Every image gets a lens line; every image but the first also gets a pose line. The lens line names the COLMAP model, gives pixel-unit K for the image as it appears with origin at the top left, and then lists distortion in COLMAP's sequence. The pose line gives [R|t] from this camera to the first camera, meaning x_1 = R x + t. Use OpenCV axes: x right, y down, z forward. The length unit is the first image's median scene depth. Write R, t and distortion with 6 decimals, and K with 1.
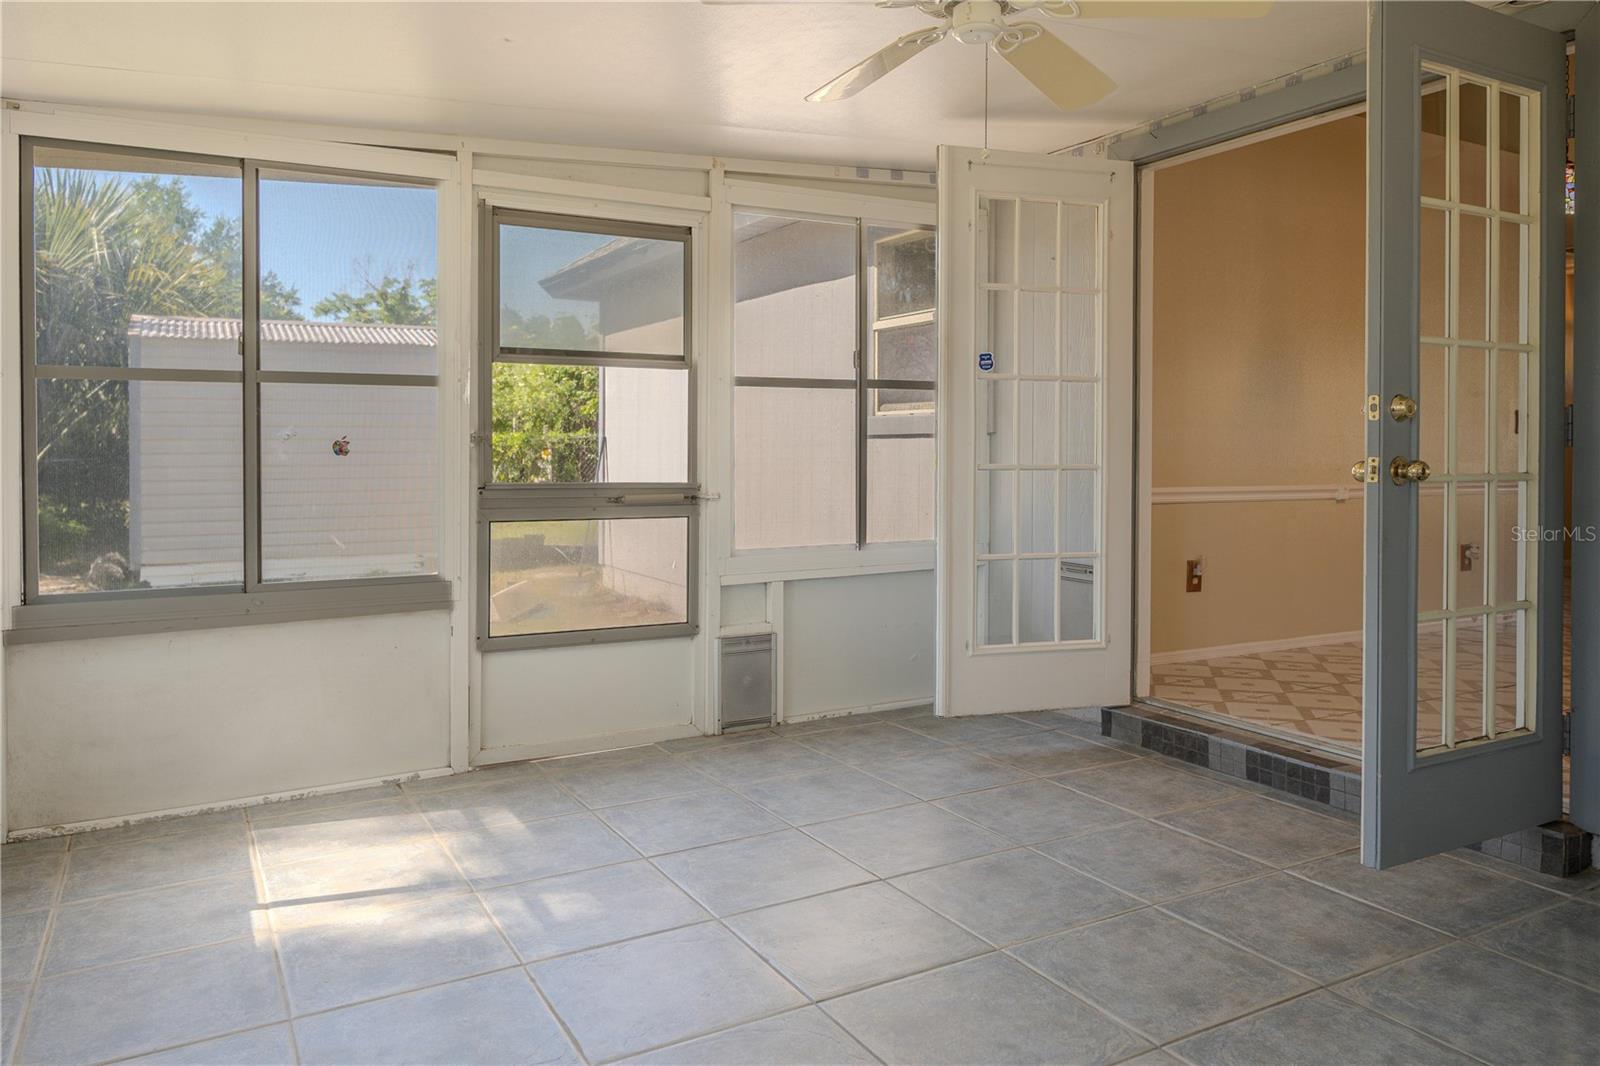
lens RADIAL K [[1103.0, 0, 806.9], [0, 1103.0, 524.2], [0, 0, 1]] dist [-0.001540, -0.004227]
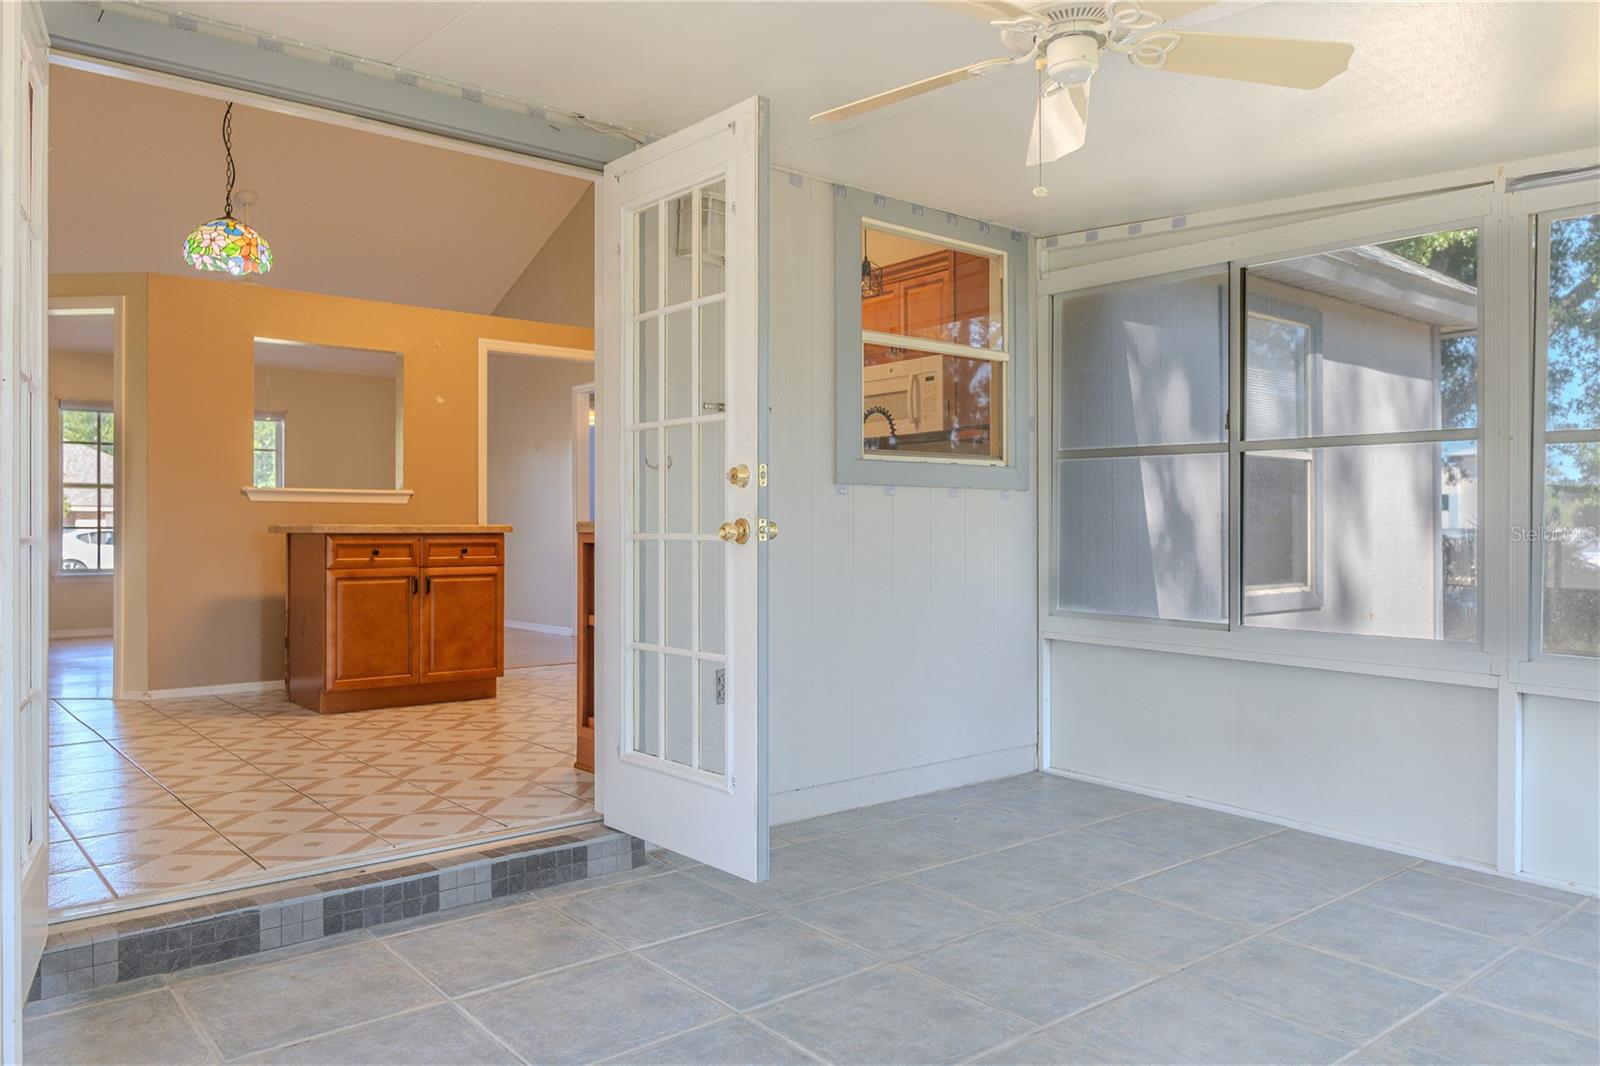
lens RADIAL K [[1127.9, 0, 800.0], [0, 1127.9, 533.0], [0, 0, 1]] dist [0.004758, 0.002832]
pose [[-0.178221, -0.005046, 0.983977, -0.573692], [0.066417, 0.997645, 0.017145, -0.055403], [-0.981746, 0.068408, -0.177466, 1.039811]]
